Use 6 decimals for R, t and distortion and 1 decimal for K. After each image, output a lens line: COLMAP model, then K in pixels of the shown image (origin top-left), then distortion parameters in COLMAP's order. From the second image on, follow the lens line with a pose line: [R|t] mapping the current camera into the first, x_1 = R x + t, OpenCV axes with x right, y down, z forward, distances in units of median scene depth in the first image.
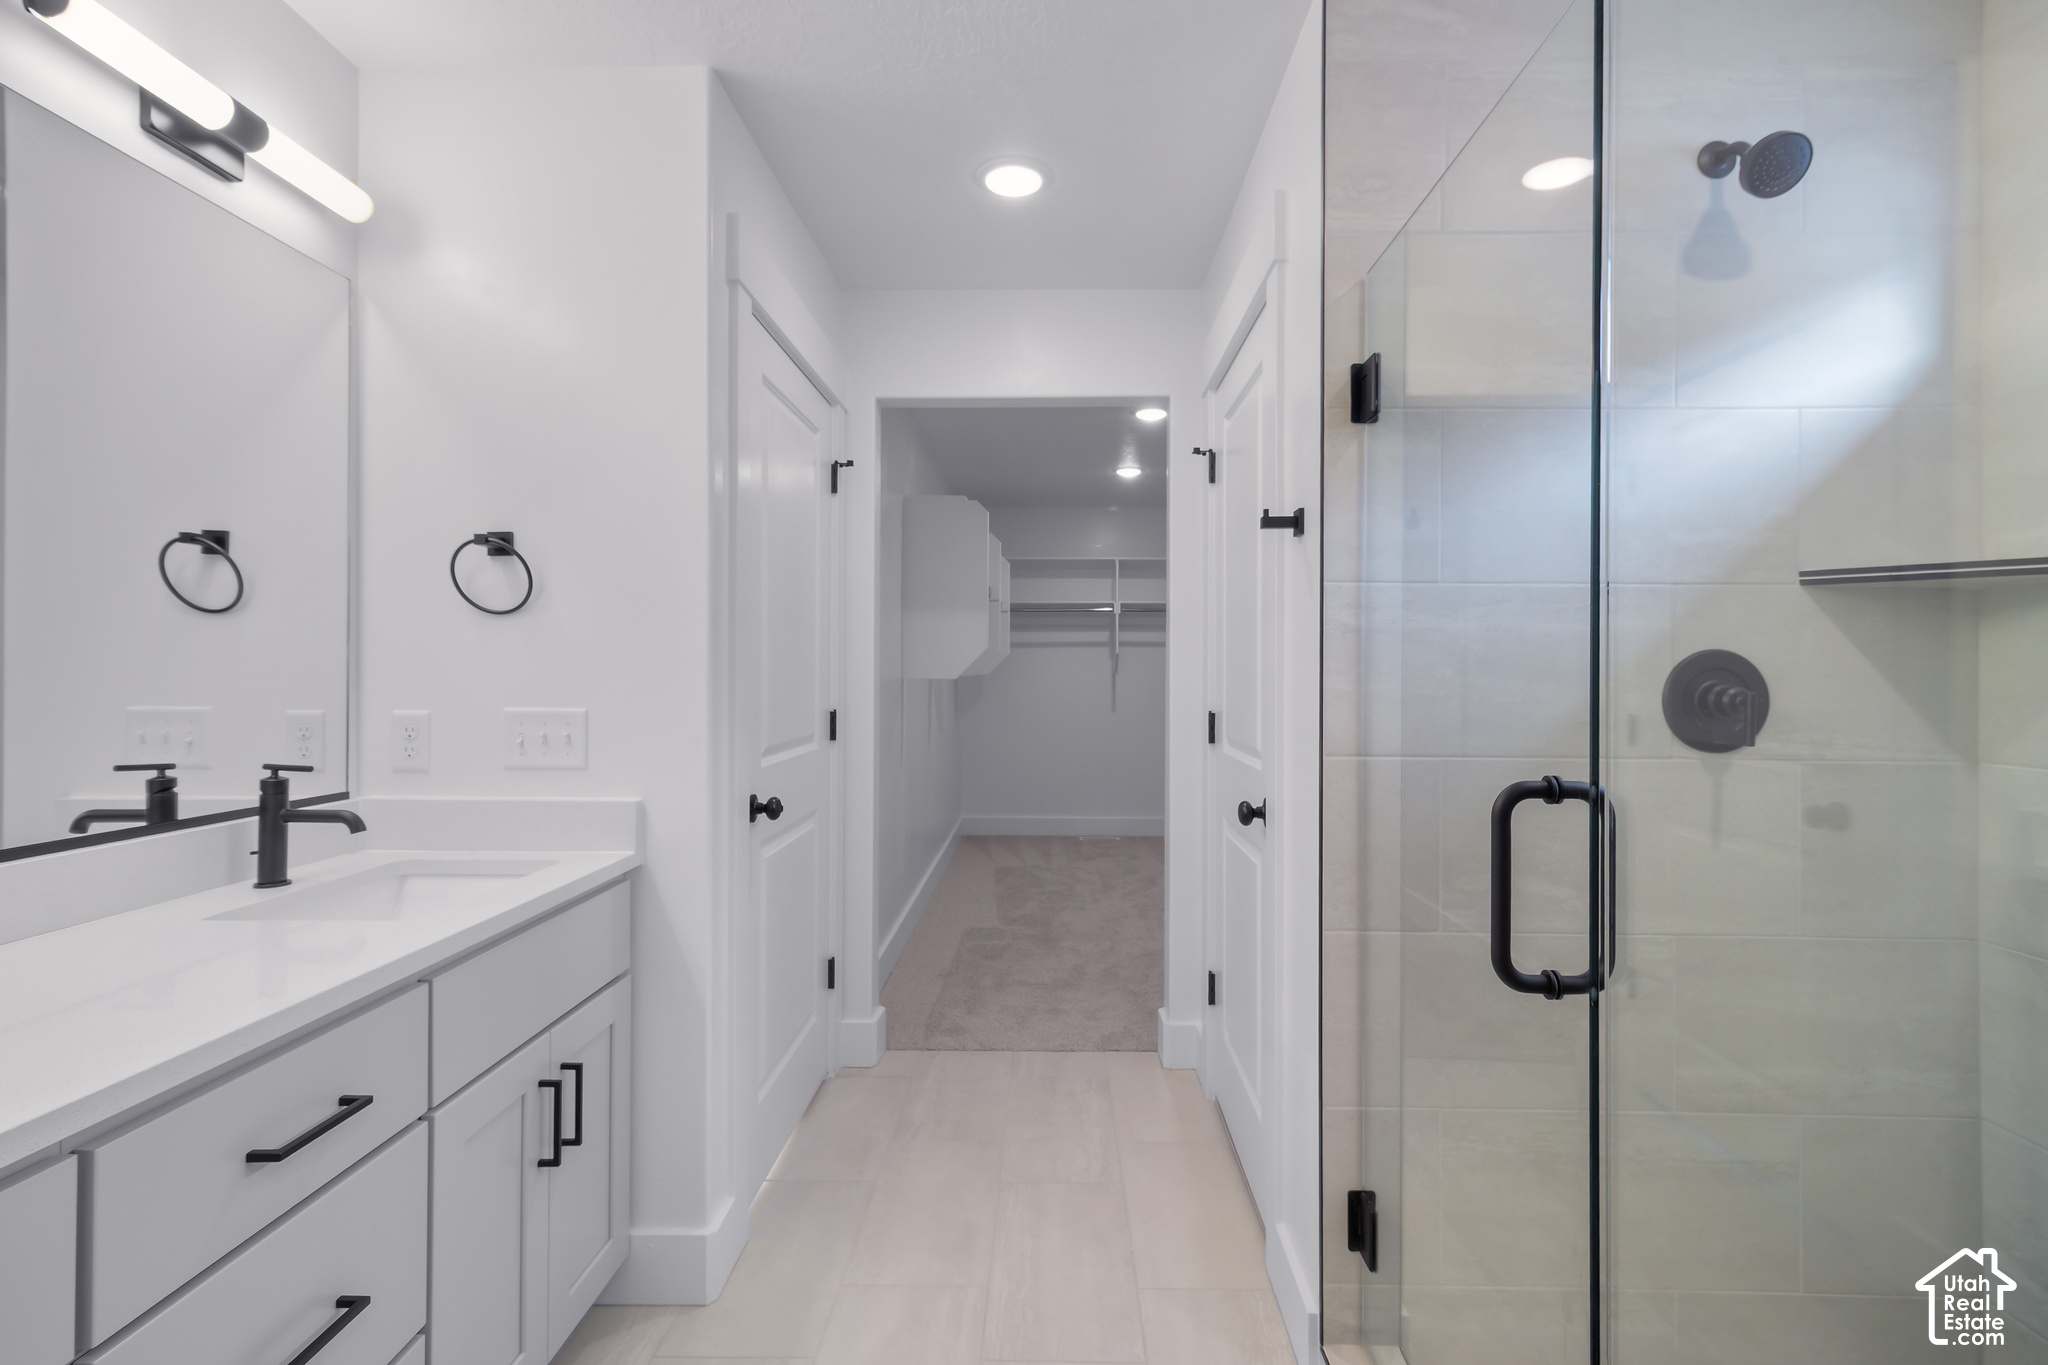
lens RADIAL K [[961.6, 0, 1031.6], [0, 961.6, 678.6], [0, 0, 1]] dist [0.001169, -0.000233]
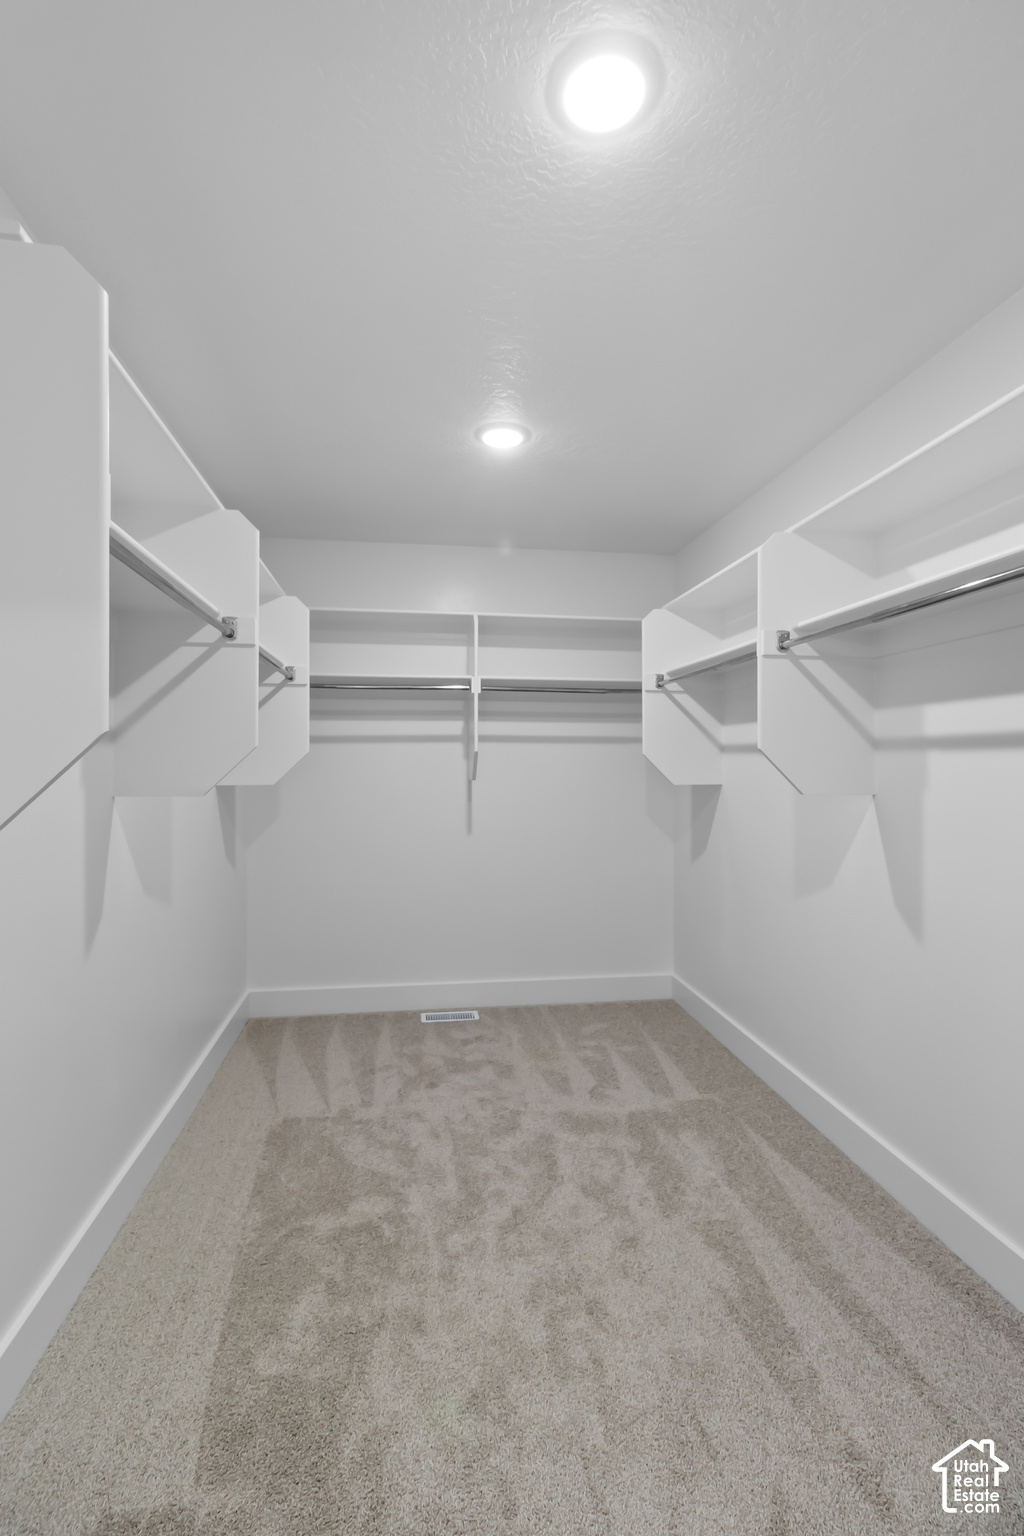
lens RADIAL K [[721.2, 0, 516.5], [0, 721.2, 764.5], [0, 0, 1]] dist [0.001169, -0.000233]
pose [[0.987415, 0.001188, 0.158148, 0.036082], [-0.002390, 0.999970, 0.007406, -0.021338], [-0.158134, -0.007691, 0.987388, 0.480845]]
